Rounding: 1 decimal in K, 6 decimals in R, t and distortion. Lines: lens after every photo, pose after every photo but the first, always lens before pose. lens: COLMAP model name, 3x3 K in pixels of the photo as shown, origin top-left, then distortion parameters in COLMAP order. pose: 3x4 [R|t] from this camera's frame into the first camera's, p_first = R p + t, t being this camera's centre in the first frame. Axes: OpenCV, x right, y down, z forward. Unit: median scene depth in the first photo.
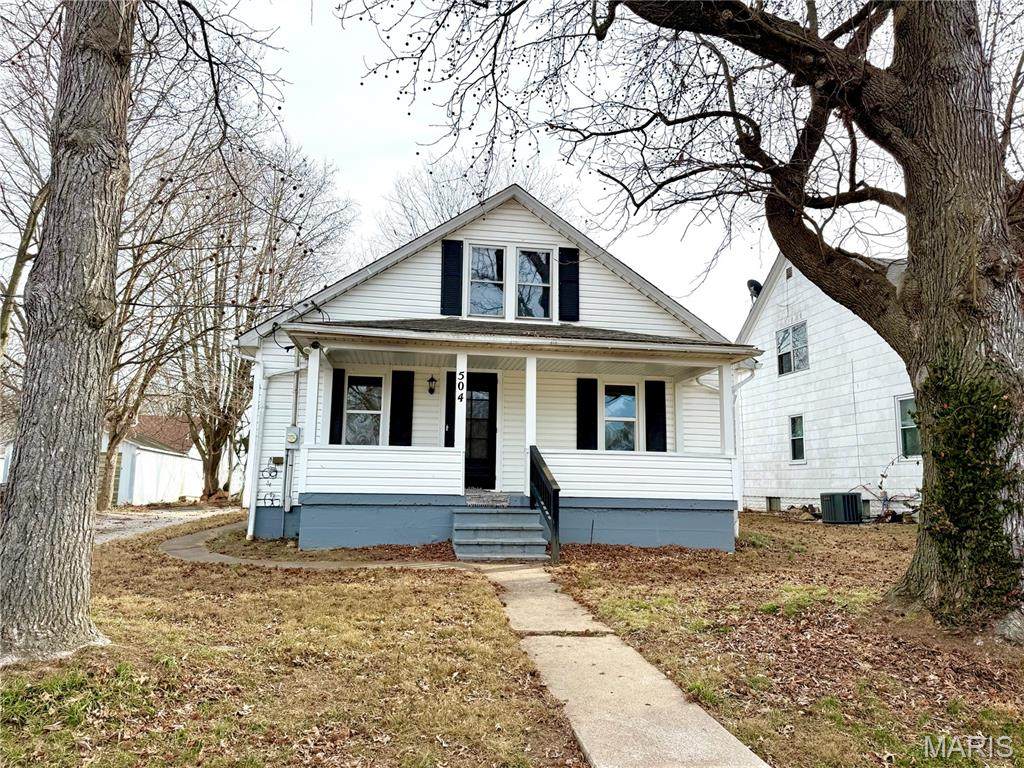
lens RADIAL K [[741.0, 0, 545.2], [0, 741.0, 365.9], [0, 0, 1]] dist [0.034306, -0.016589]
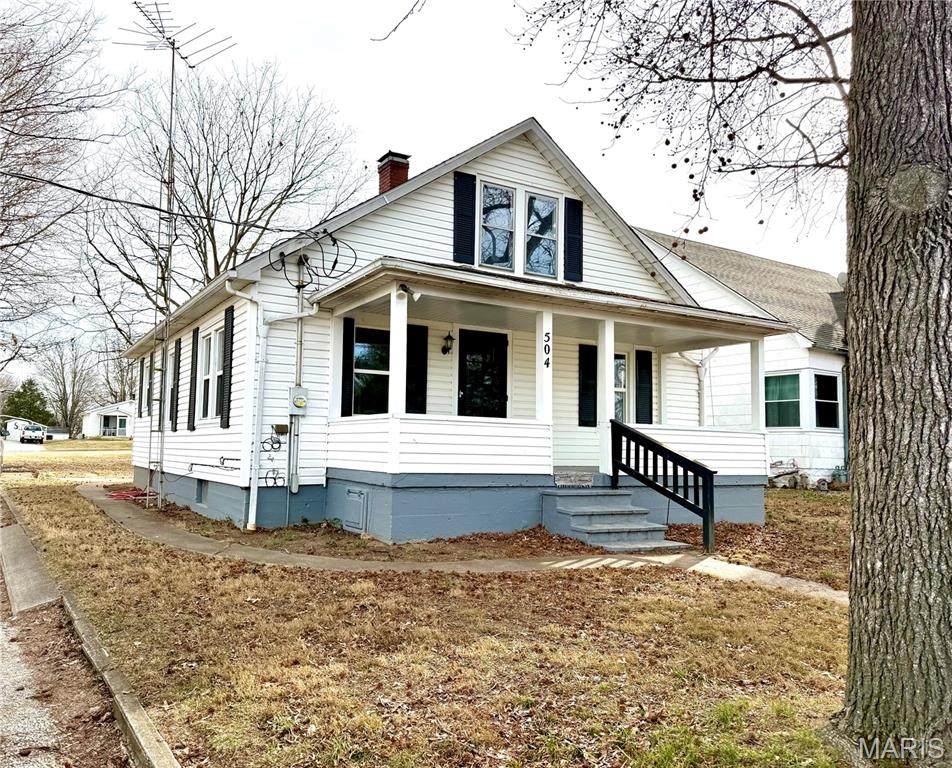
lens RADIAL K [[735.9, 0, 471.5], [0, 735.9, 388.5], [0, 0, 1]] dist [0.007782, -0.009732]
pose [[0.937598, 0.033271, 0.346126, -0.408306], [-0.063956, 0.994930, 0.077608, 0.009514], [-0.341789, -0.094902, 0.934973, 0.186500]]
